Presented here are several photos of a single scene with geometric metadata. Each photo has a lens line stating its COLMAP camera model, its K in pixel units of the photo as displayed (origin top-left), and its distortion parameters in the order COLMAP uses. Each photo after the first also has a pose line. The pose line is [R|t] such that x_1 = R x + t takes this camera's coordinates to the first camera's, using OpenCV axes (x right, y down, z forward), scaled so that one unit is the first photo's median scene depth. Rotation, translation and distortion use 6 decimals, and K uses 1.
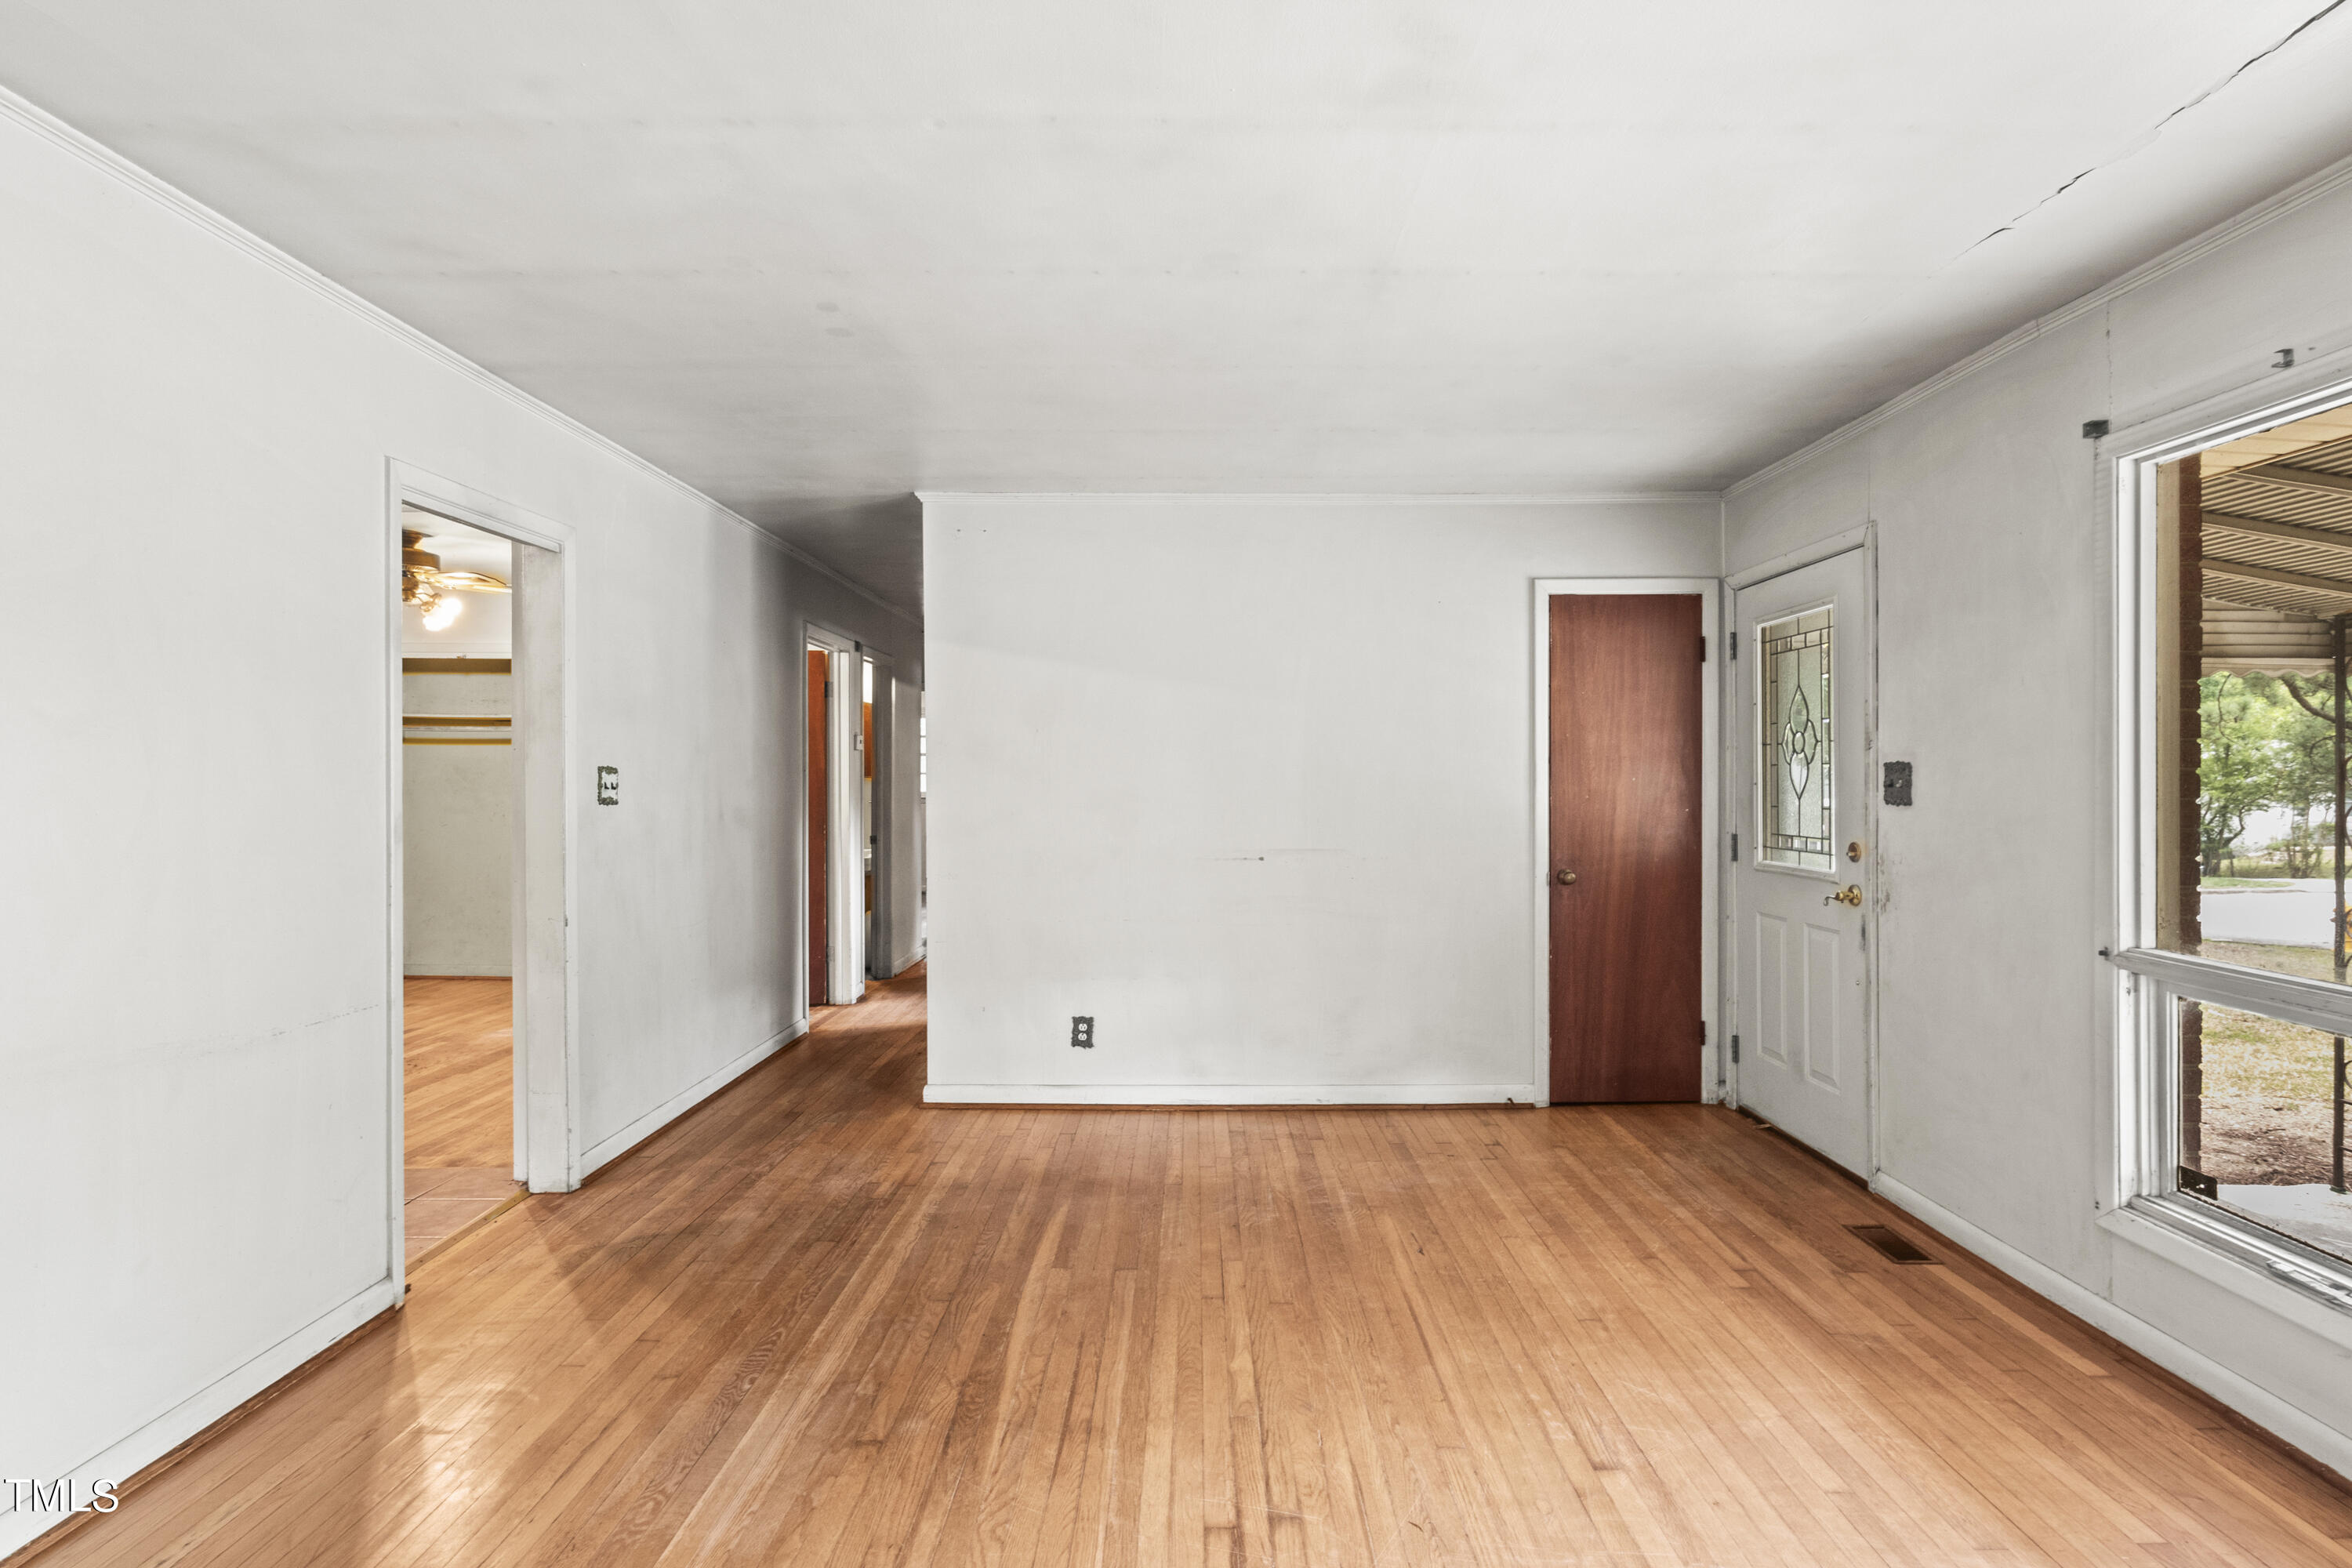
lens RADIAL K [[1200.8, 0, 1185.5], [0, 1200.8, 790.1], [0, 0, 1]] dist [-0.011931, 0.001382]
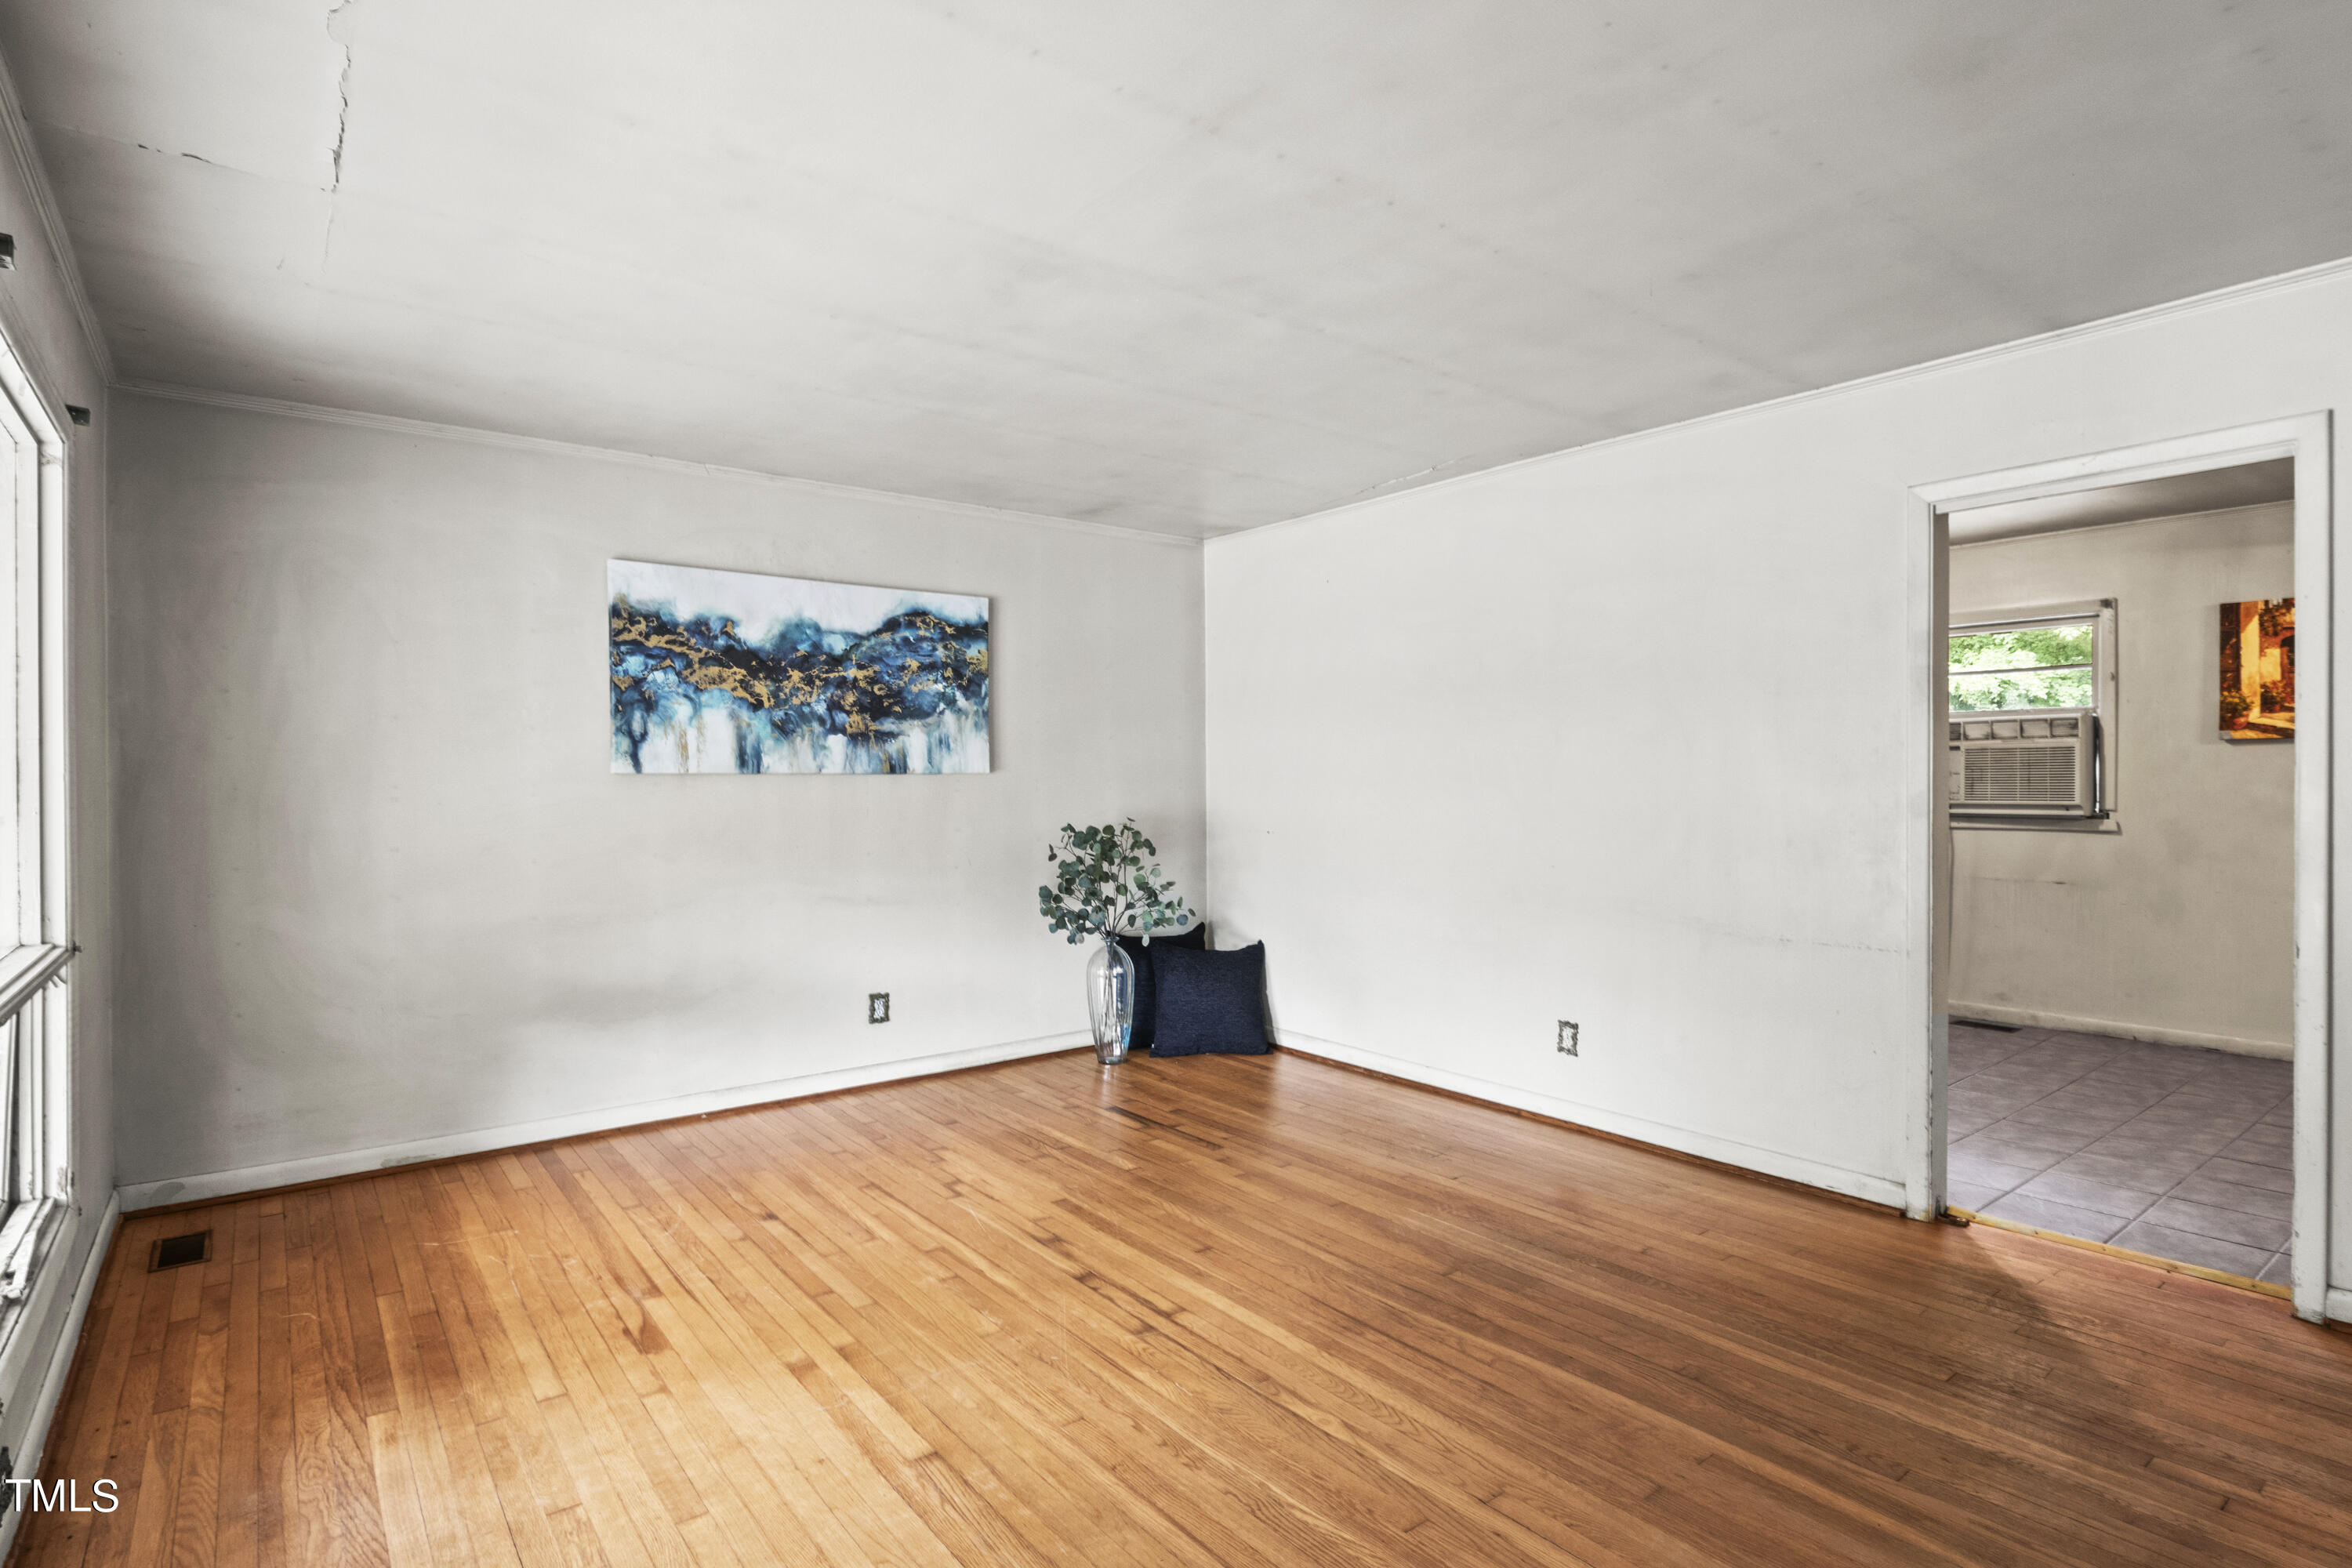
lens RADIAL K [[1200.8, 0, 1185.5], [0, 1200.8, 790.1], [0, 0, 1]] dist [-0.011931, 0.001382]
pose [[-0.788794, 0.009547, -0.614583, 0.470088], [-0.000886, 0.999861, 0.016668, -0.001673], [0.614657, 0.013692, -0.788676, 1.139291]]
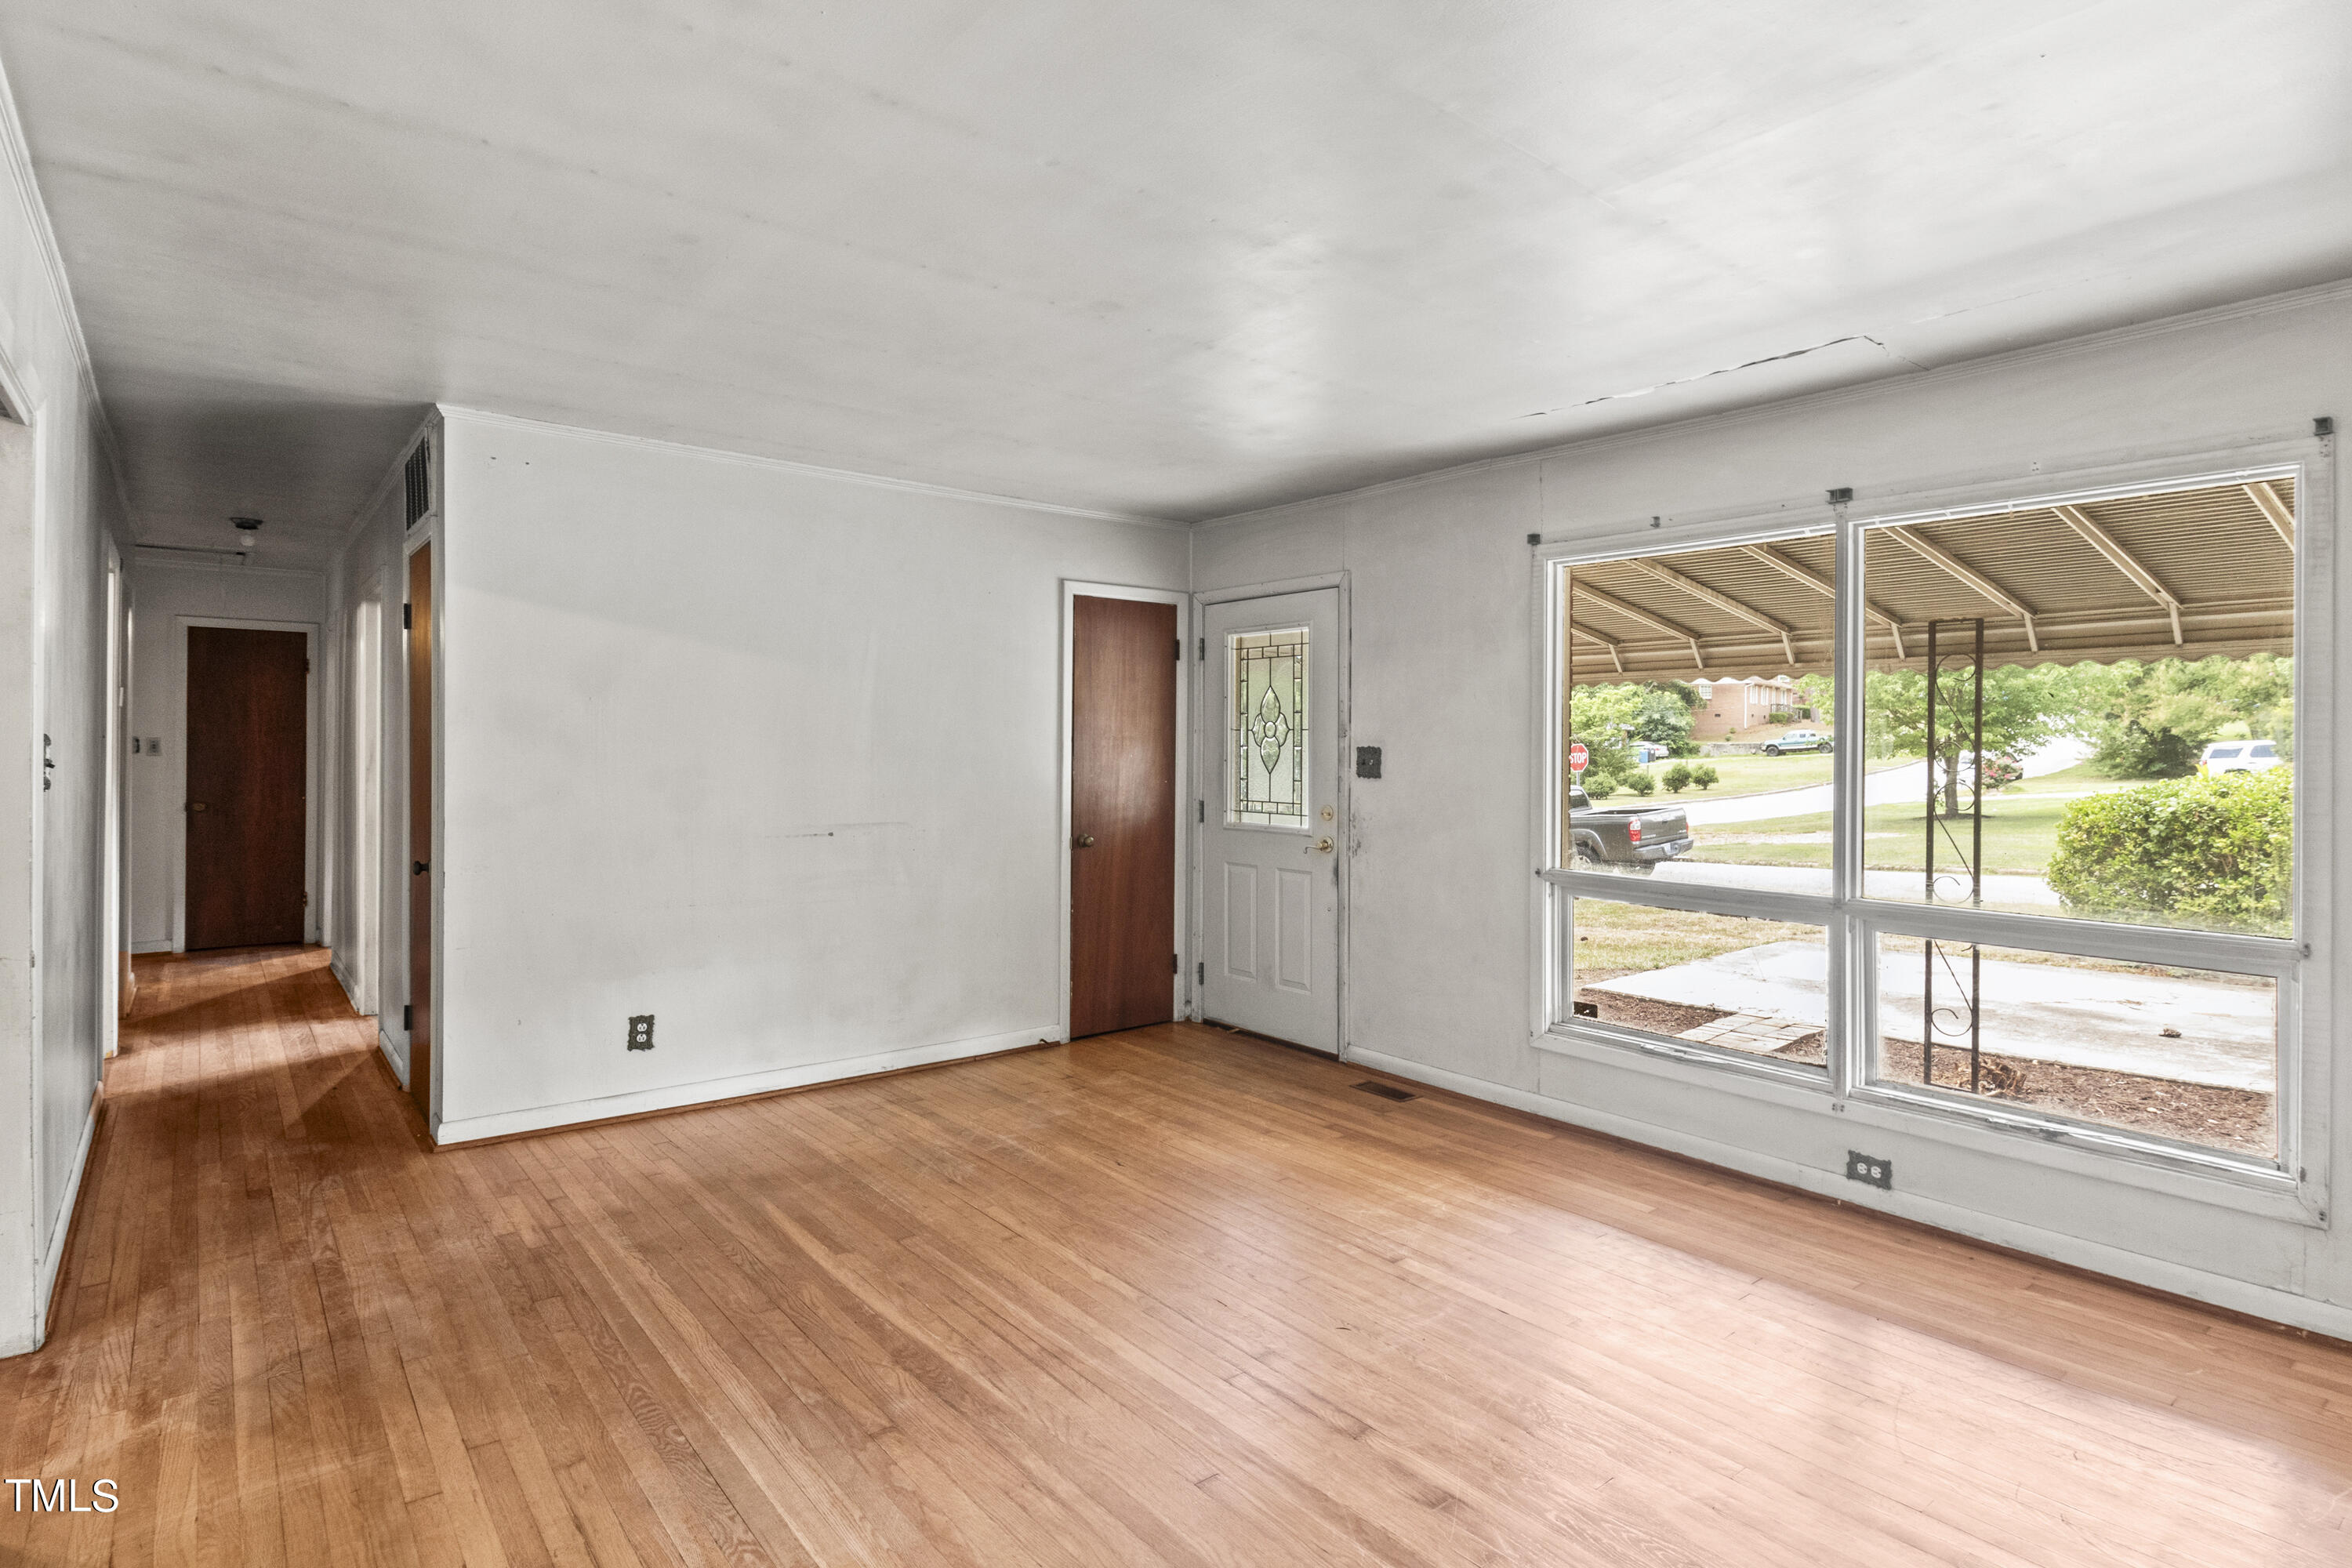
lens RADIAL K [[1216.5, 0, 1200.4], [0, 1216.5, 751.8], [0, 0, 1]] dist [-0.005057, -0.000512]
pose [[0.770358, 0.007320, 0.637570, -0.436276], [-0.004880, 0.999972, -0.005585, -0.008559], [-0.637593, 0.001191, 0.770372, 0.034143]]
